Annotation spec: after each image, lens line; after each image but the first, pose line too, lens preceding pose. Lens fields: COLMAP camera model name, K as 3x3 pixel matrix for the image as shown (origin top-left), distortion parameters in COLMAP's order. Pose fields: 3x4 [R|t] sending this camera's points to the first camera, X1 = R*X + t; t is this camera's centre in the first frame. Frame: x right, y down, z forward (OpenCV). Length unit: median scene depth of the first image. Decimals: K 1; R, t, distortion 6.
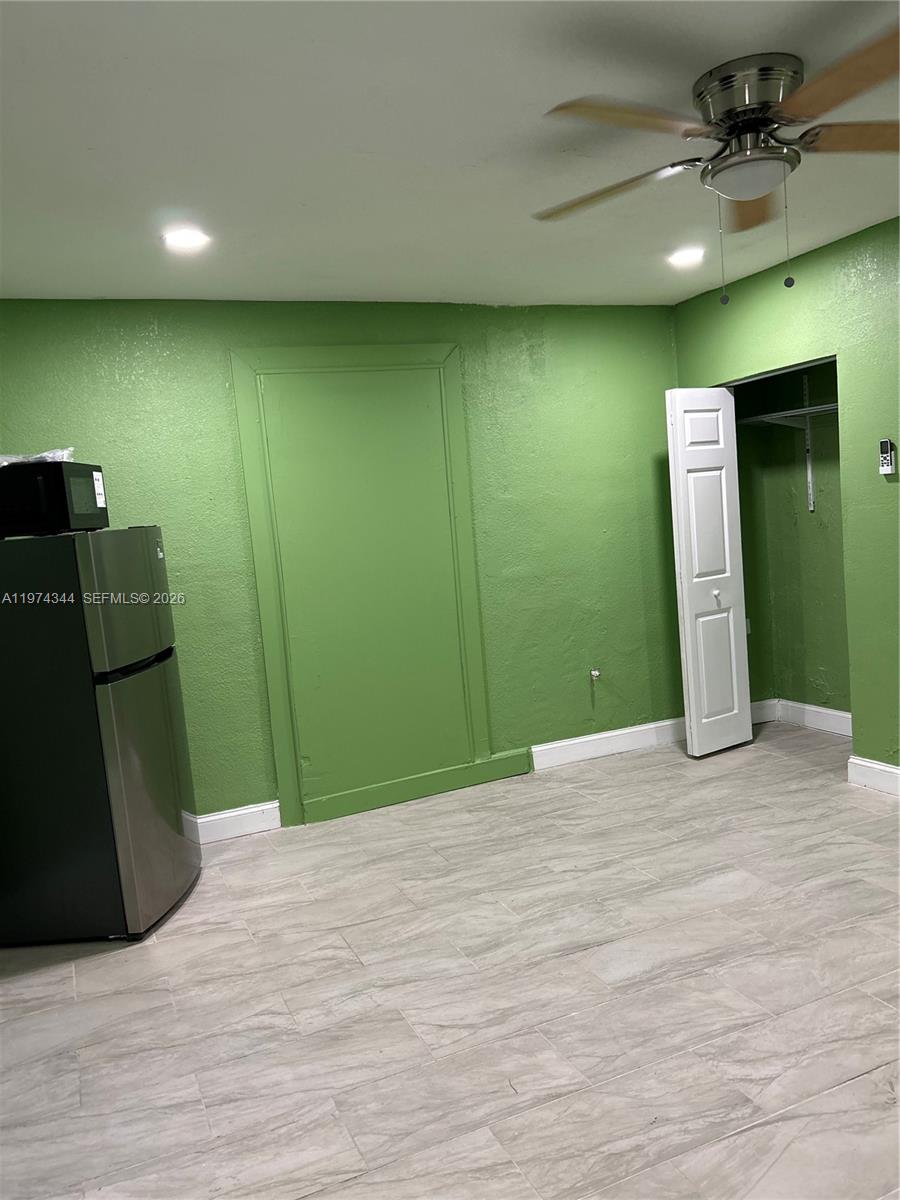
lens RADIAL K [[907.1, 0, 454.8], [0, 907.1, 604.1], [0, 0, 1]] dist [0.053484, -0.052414]
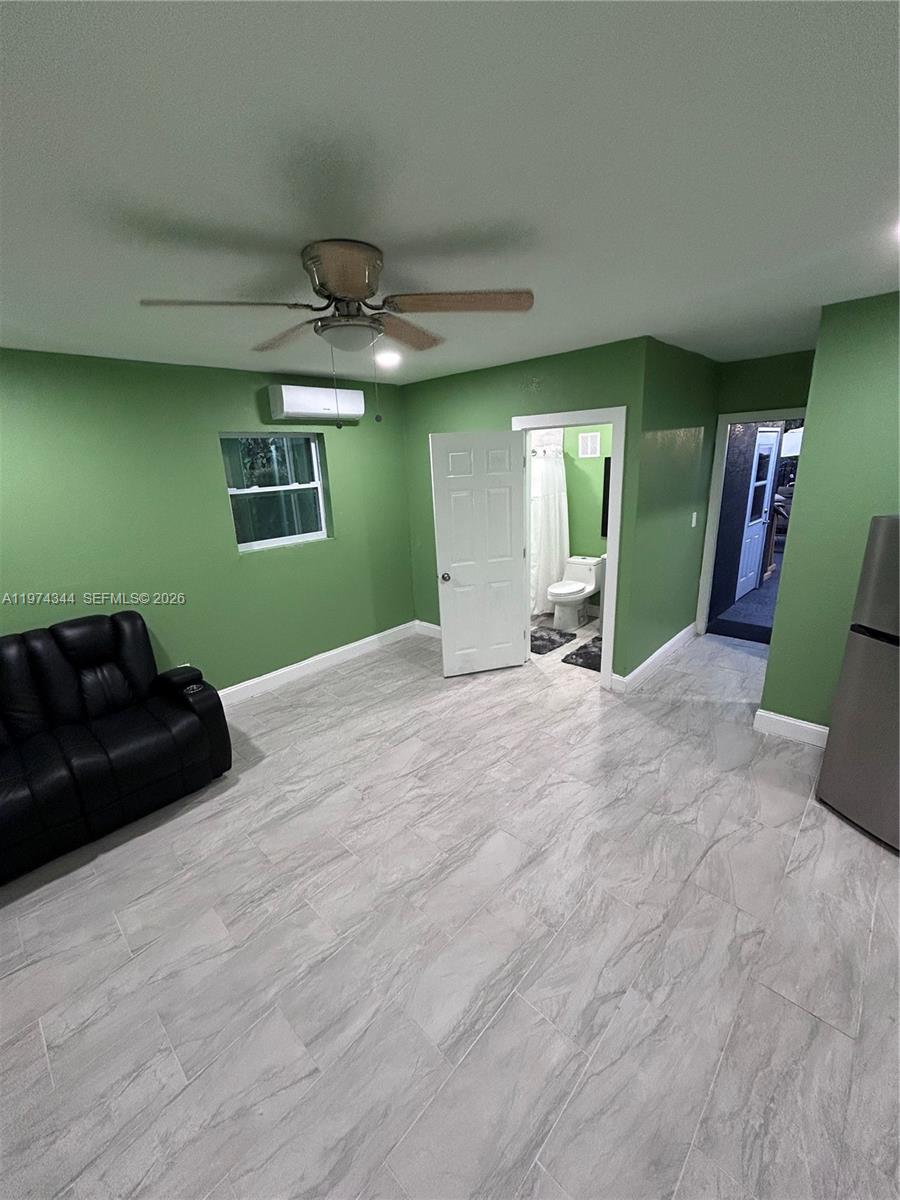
lens RADIAL K [[482.7, 0, 450.9], [0, 482.7, 597.0], [0, 0, 1]] dist [-0.004321, -0.000011]
pose [[-0.916229, 0.228091, -0.329392, 0.363433], [0.082968, 0.912327, 0.400970, -0.277207], [0.391971, 0.340051, -0.854824, 1.287873]]
